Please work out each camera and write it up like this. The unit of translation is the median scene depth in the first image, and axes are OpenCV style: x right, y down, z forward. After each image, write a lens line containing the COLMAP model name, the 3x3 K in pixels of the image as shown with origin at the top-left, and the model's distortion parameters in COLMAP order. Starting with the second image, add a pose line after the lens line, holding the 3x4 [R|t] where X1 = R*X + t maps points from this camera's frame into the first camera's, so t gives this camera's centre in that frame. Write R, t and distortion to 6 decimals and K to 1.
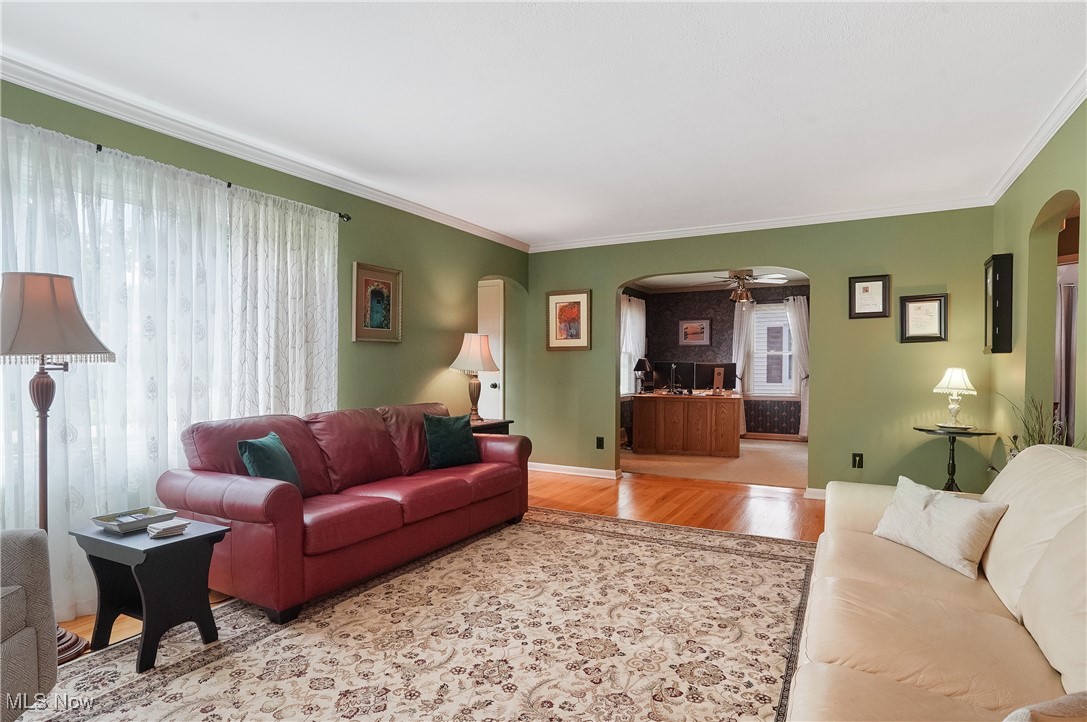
lens RADIAL K [[571.5, 0, 542.0], [0, 571.5, 370.9], [0, 0, 1]] dist [-0.072259, 0.037833]
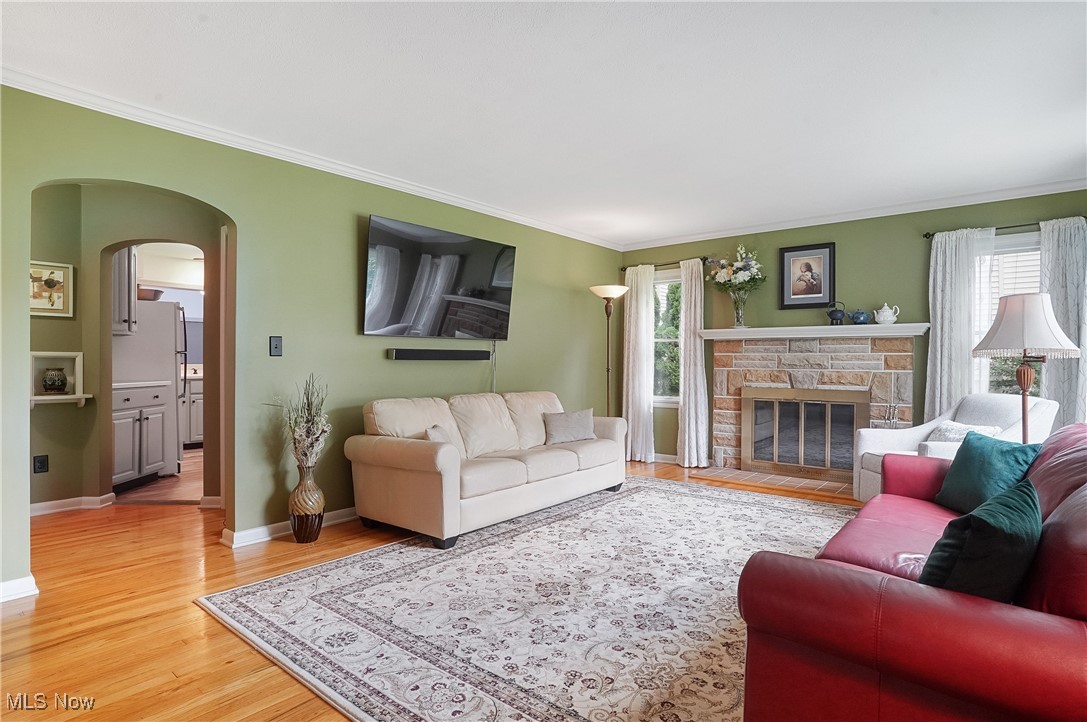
lens RADIAL K [[571.5, 0, 542.0], [0, 571.5, 370.9], [0, 0, 1]] dist [-0.072259, 0.037833]
pose [[-0.983114, -0.004144, 0.182945, 0.037404], [-0.000818, 0.999833, 0.018254, 0.001013], [-0.182991, 0.017796, -0.982954, 1.761897]]
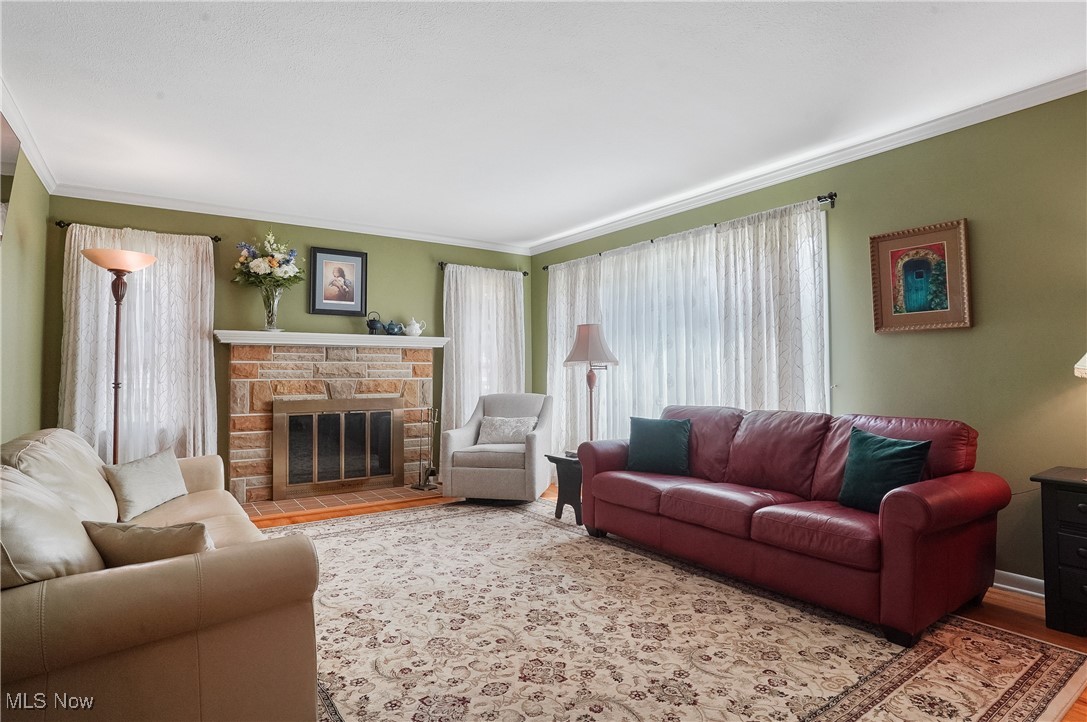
lens RADIAL K [[571.5, 0, 542.0], [0, 571.5, 370.9], [0, 0, 1]] dist [-0.072259, 0.037833]
pose [[-0.422766, 0.004242, -0.906229, 0.773662], [-0.000033, 0.999989, 0.004697, -0.003794], [0.906239, 0.002015, -0.422761, 1.188074]]
